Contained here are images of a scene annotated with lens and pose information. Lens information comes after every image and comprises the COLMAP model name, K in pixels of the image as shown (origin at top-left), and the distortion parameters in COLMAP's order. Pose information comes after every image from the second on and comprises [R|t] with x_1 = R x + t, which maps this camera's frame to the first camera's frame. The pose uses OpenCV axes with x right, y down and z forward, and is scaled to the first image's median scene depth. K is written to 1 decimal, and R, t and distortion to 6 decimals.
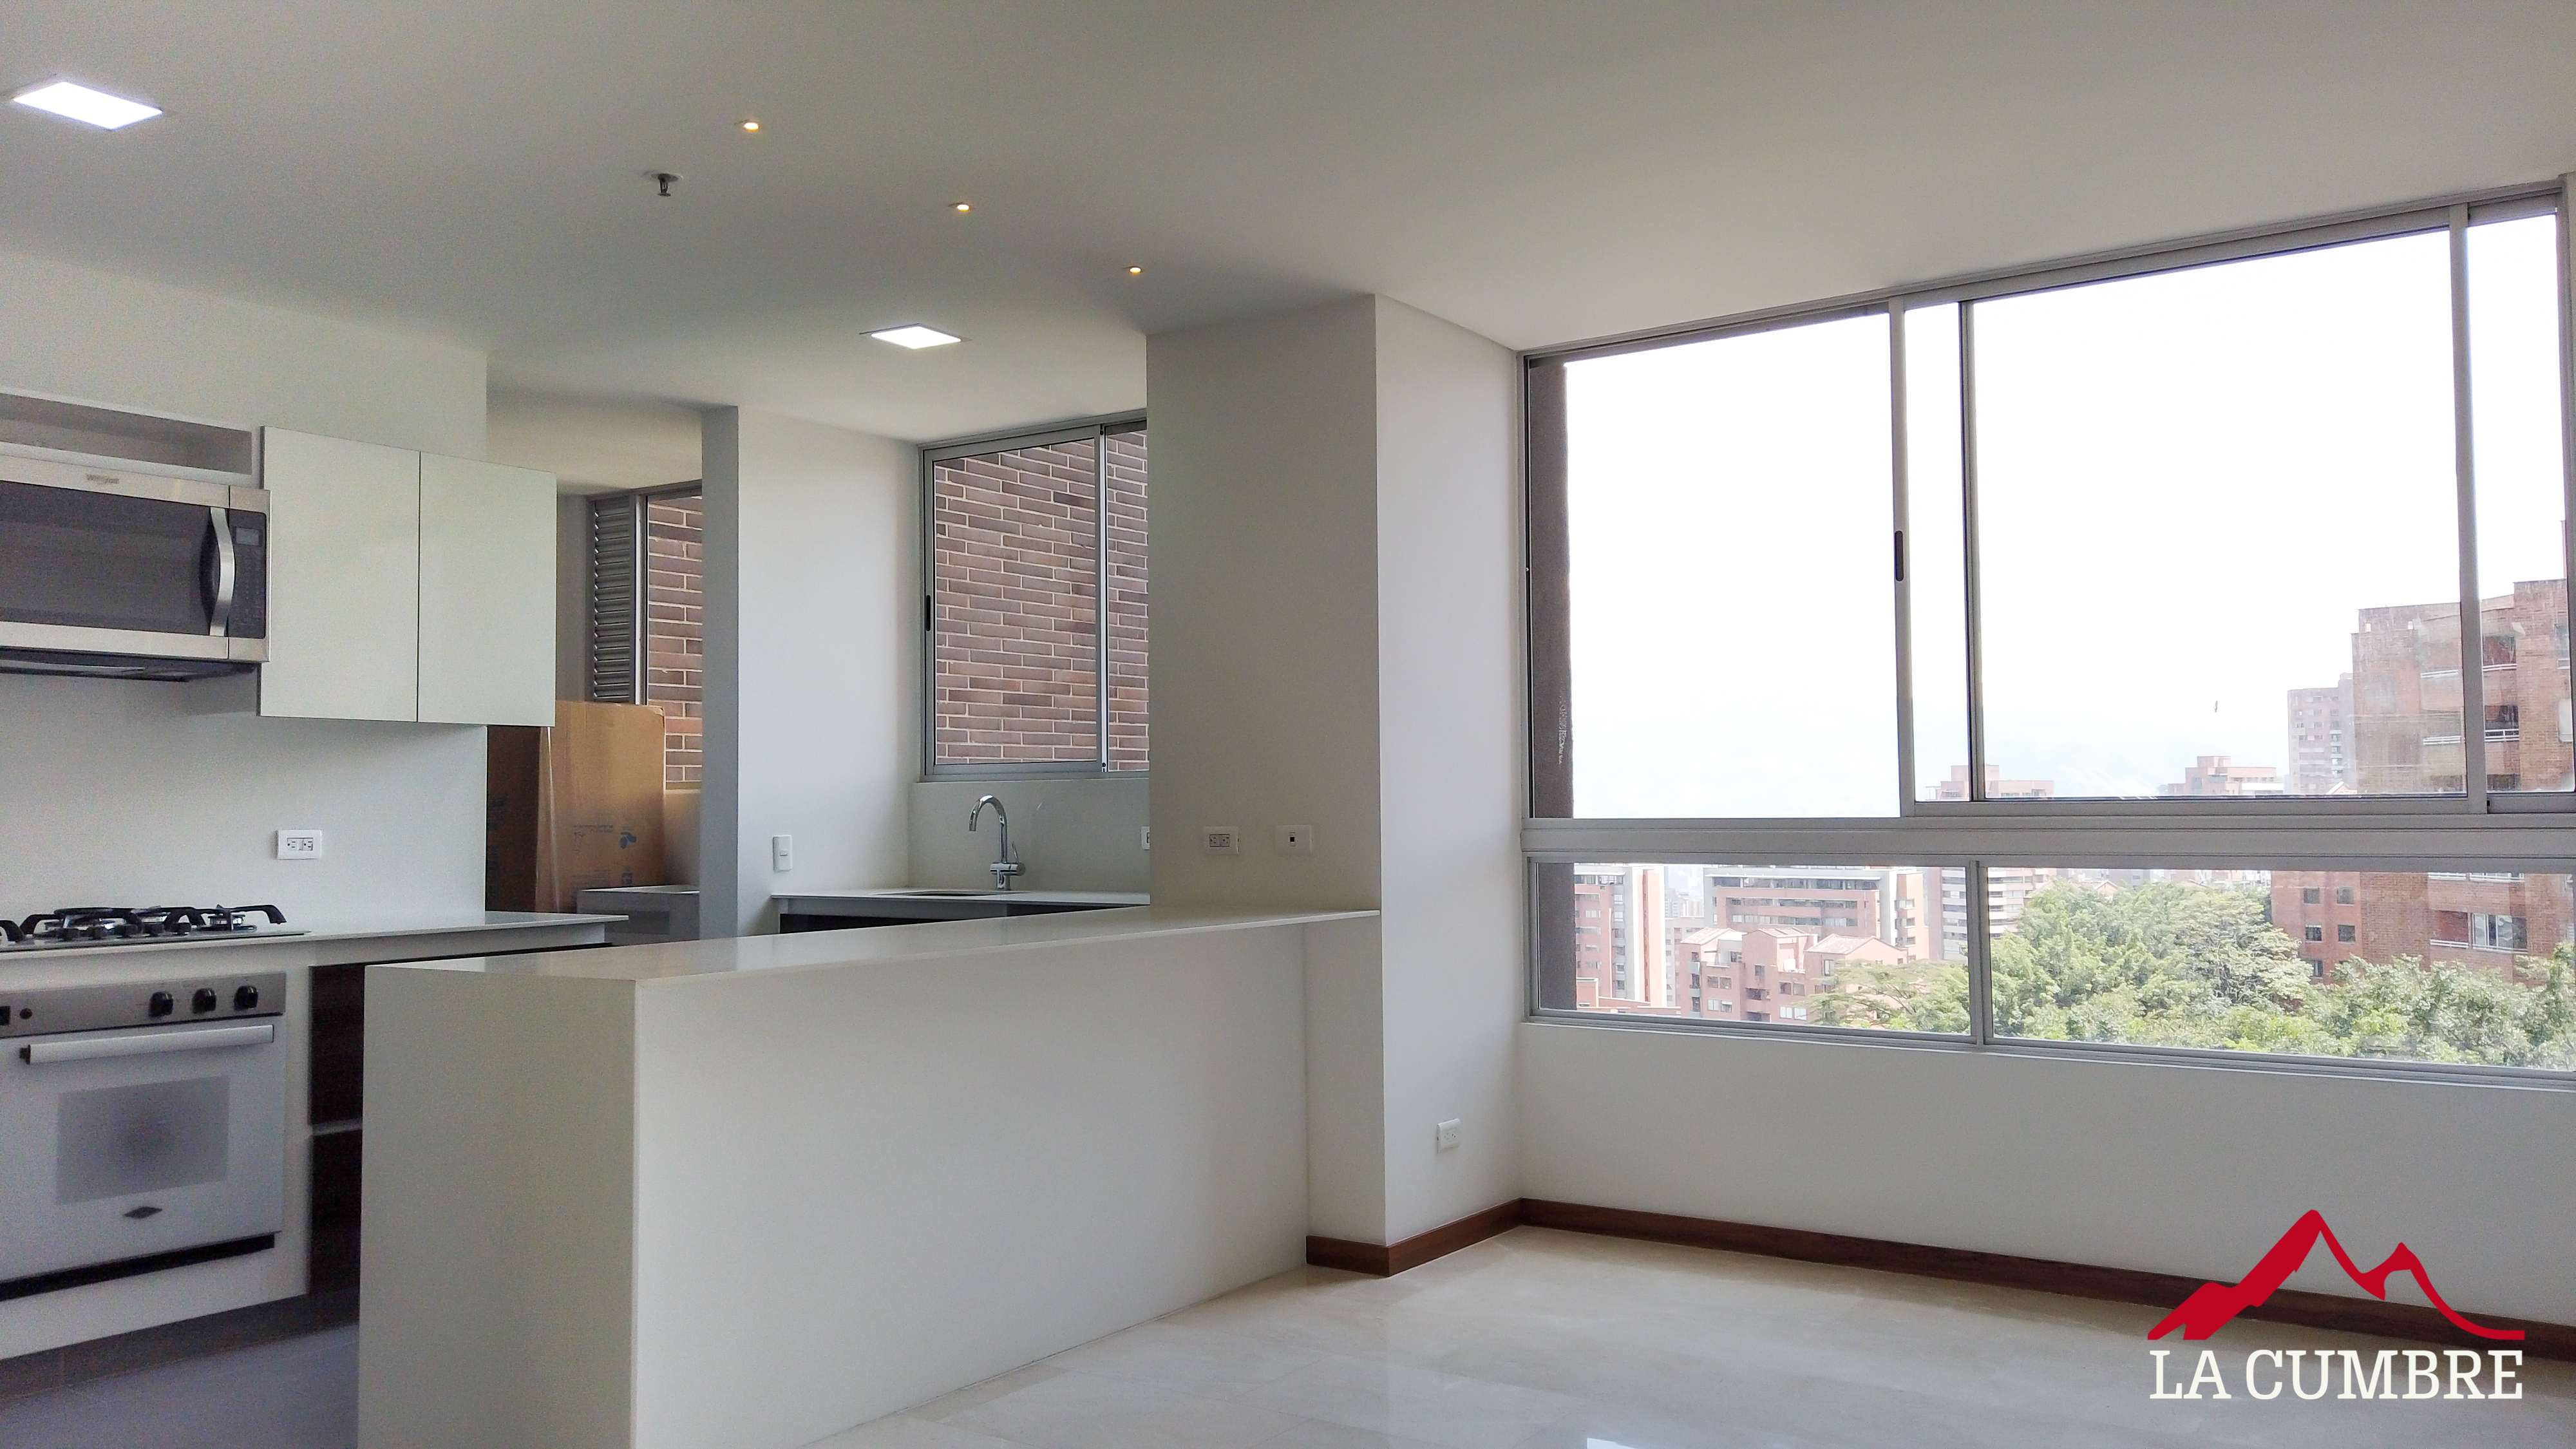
lens RADIAL K [[1949.1, 0, 1288.0], [0, 1949.1, 724.5], [0, 0, 1]] dist [0.078913, -0.087687]
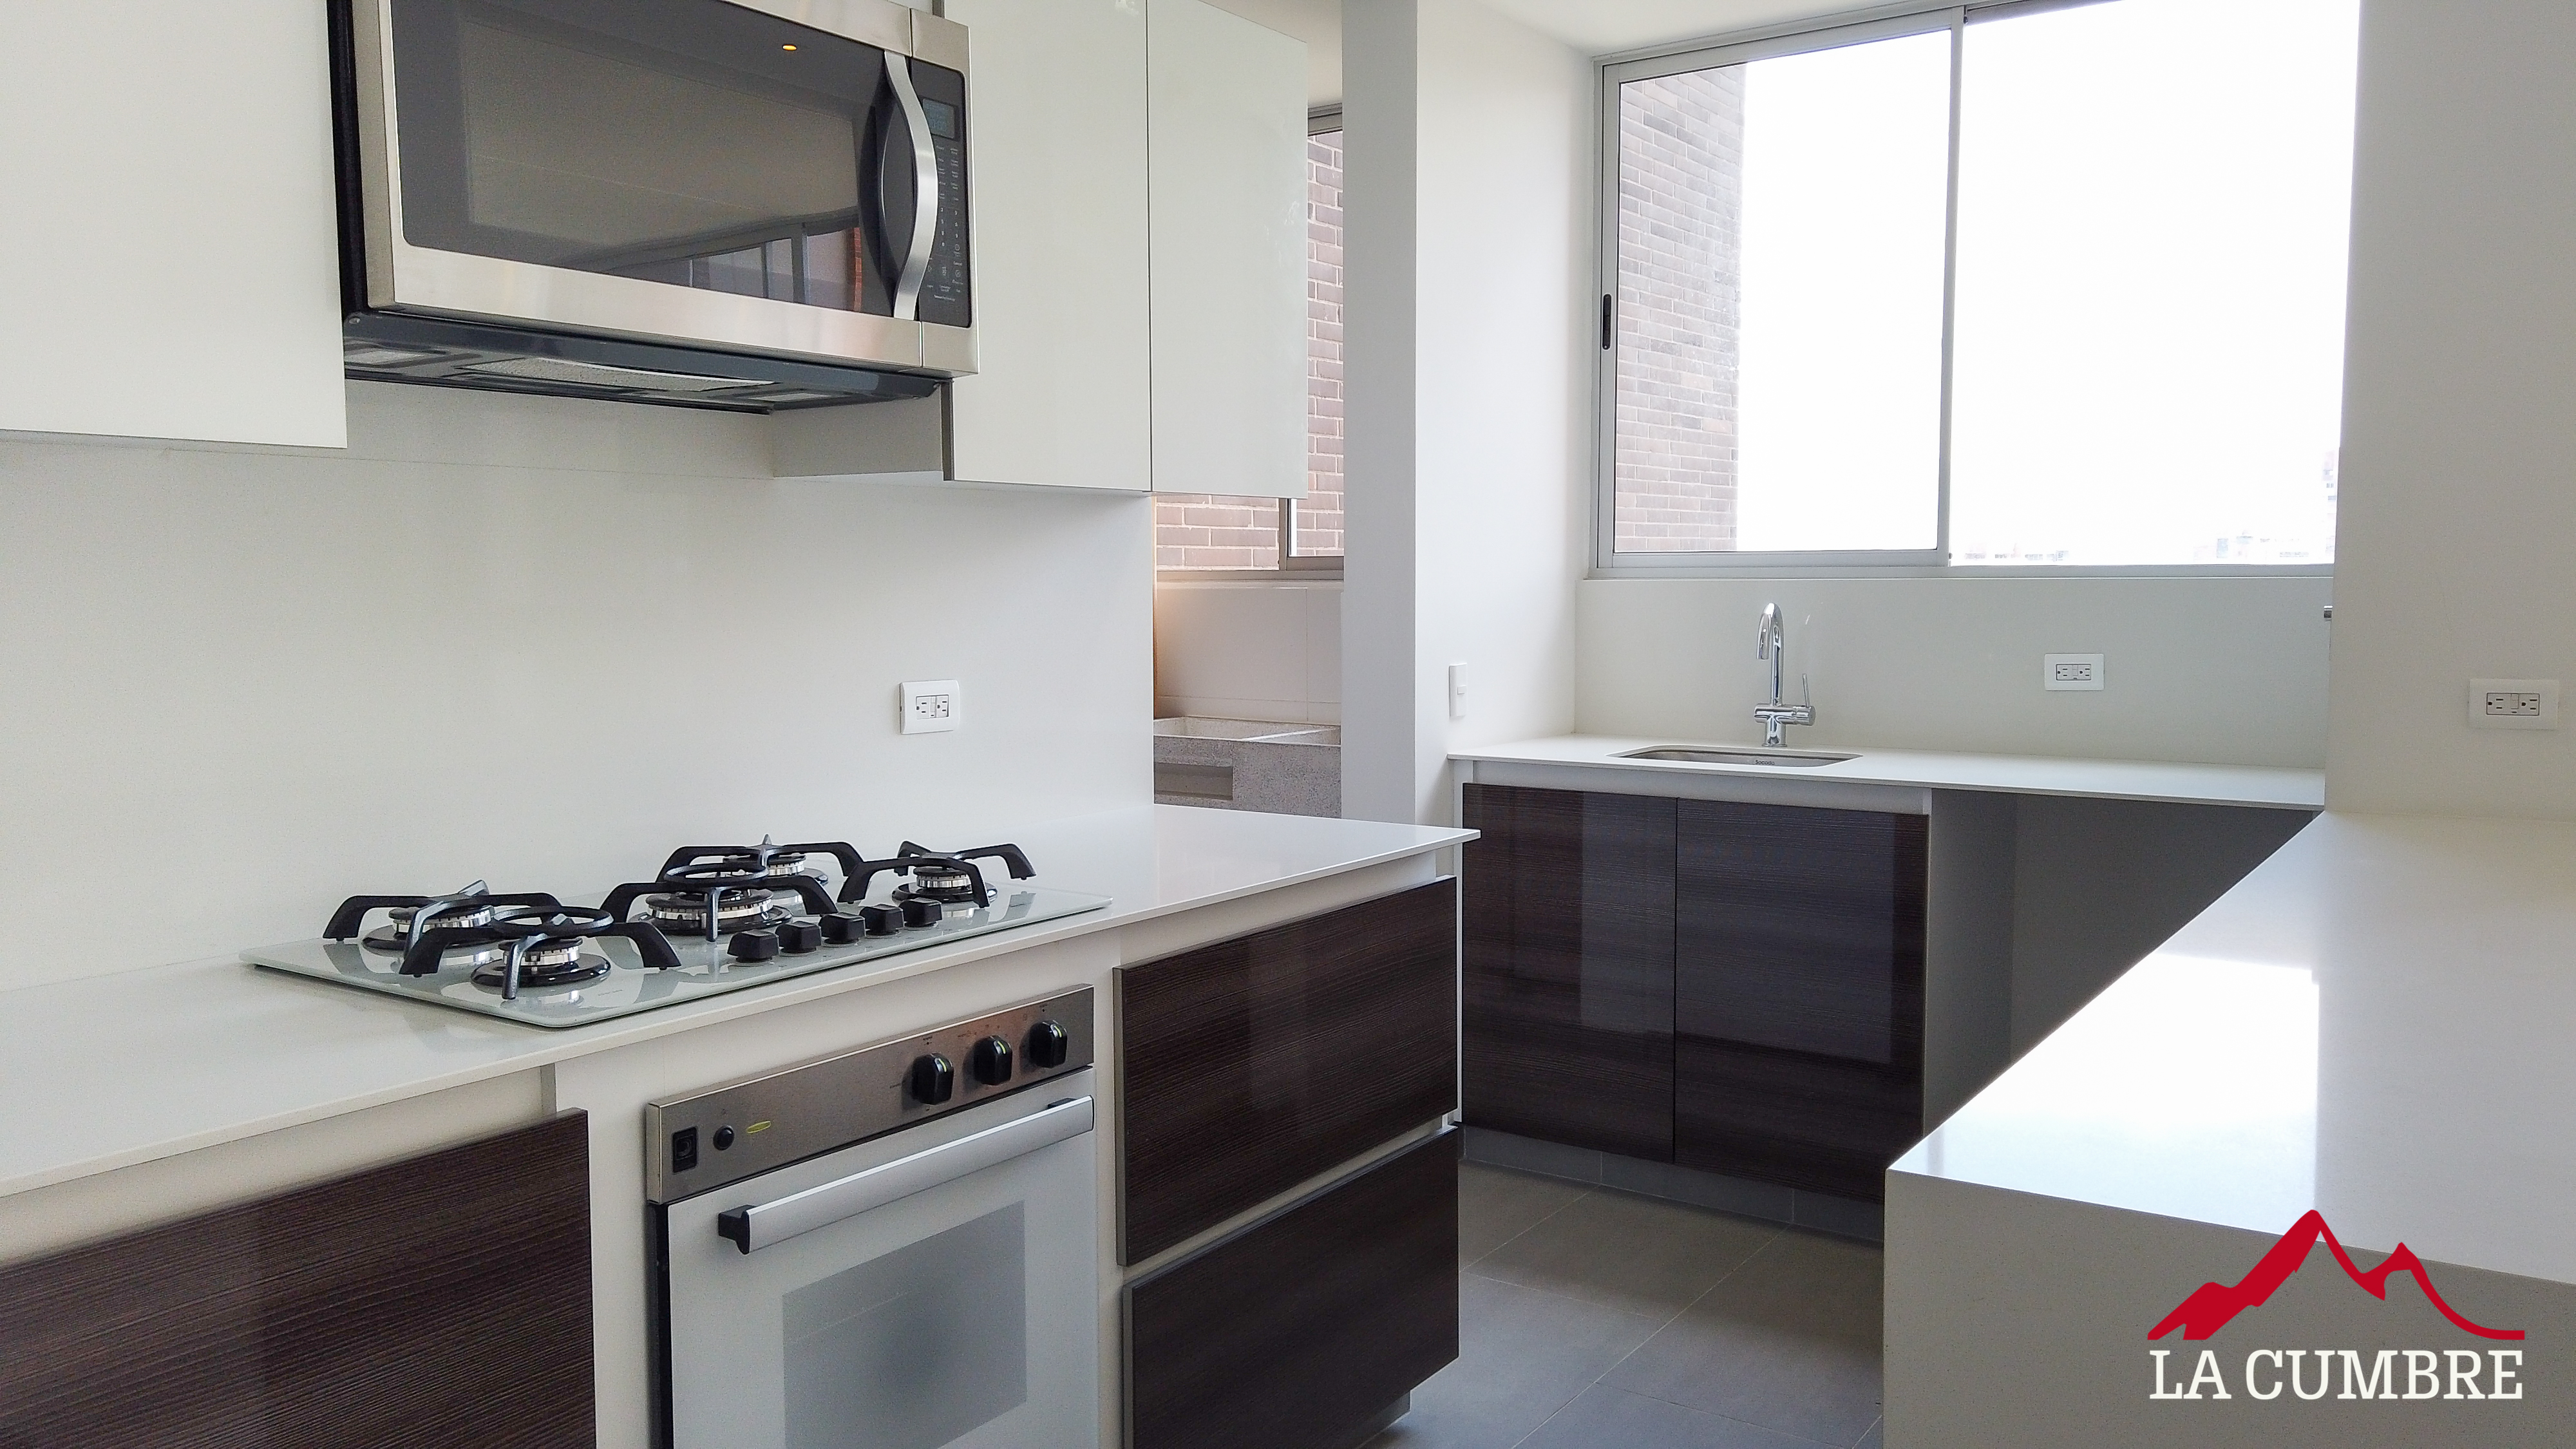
lens RADIAL K [[1949.1, 0, 1288.0], [0, 1949.1, 724.5], [0, 0, 1]] dist [0.078913, -0.087687]
pose [[0.999992, 0.003002, 0.002456, -0.404427], [-0.003280, 0.992468, 0.122458, -0.003615], [-0.002070, -0.122465, 0.992471, 0.448018]]
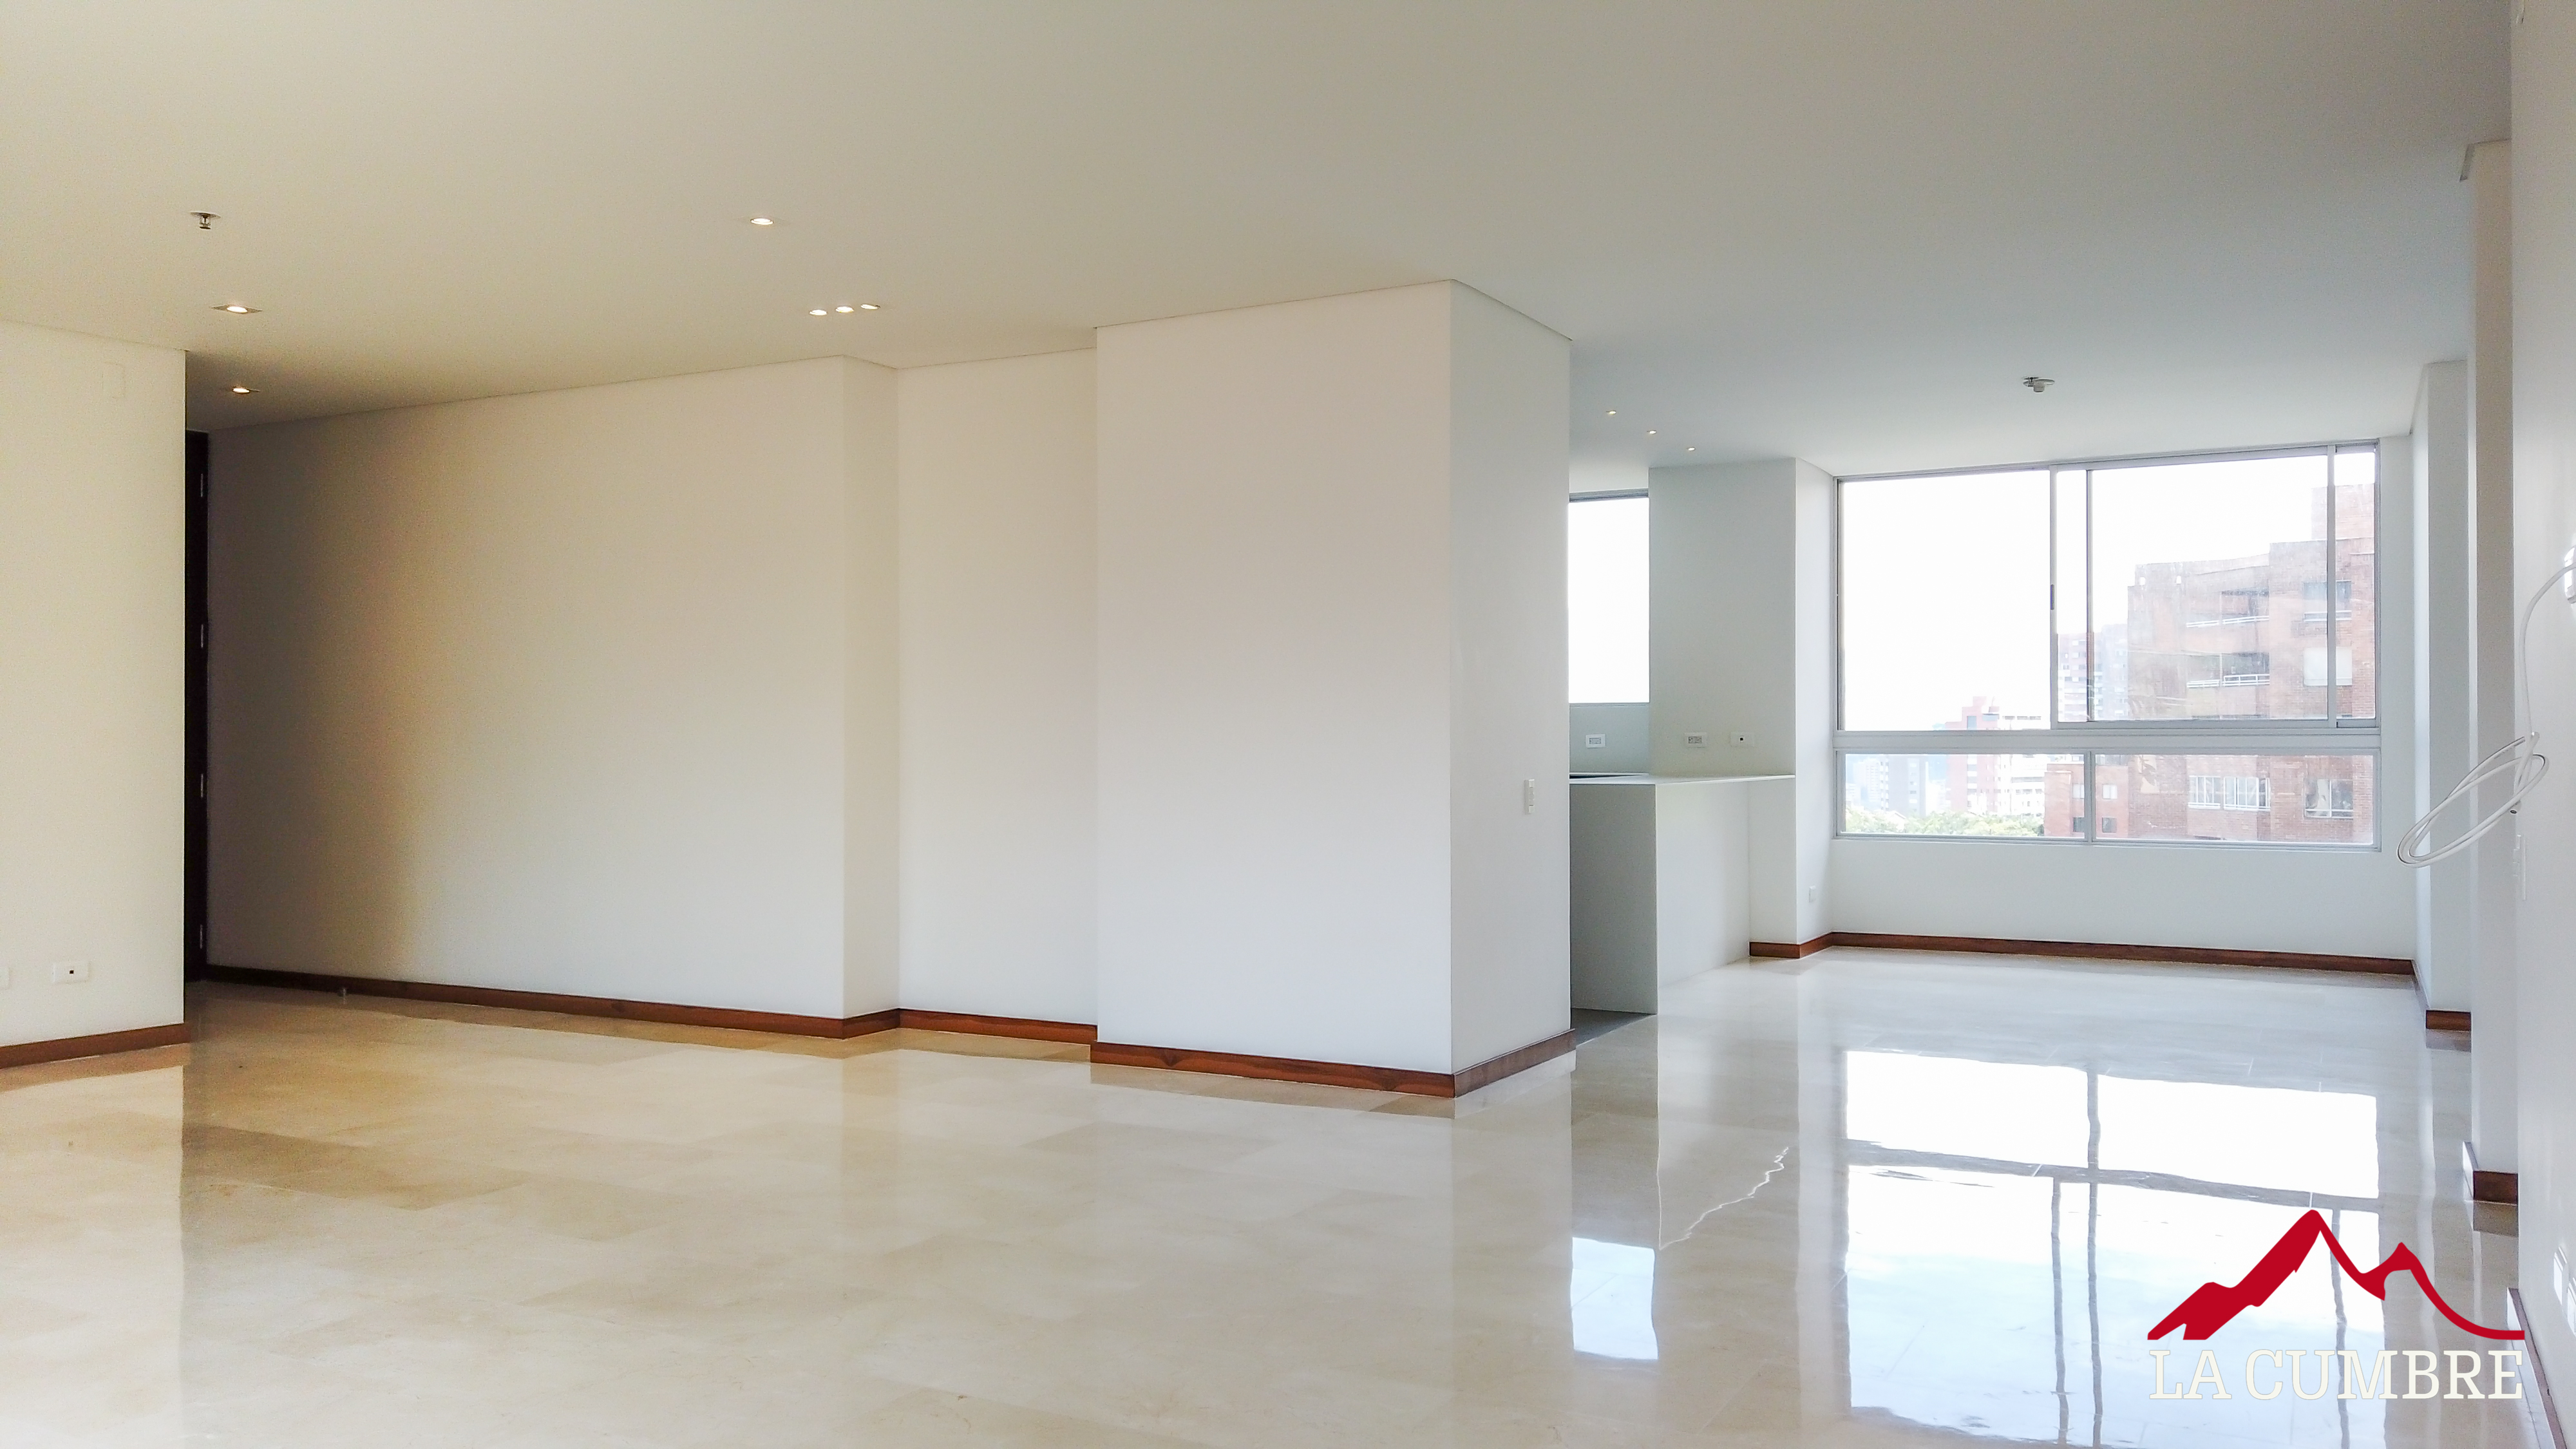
lens RADIAL K [[1949.1, 0, 1288.0], [0, 1949.1, 724.5], [0, 0, 1]] dist [0.078913, -0.087687]
pose [[0.995119, 0.008037, 0.098358, -0.641263], [-0.011443, 0.999352, 0.034117, -0.016686], [-0.098020, -0.035076, 0.994566, -0.891073]]
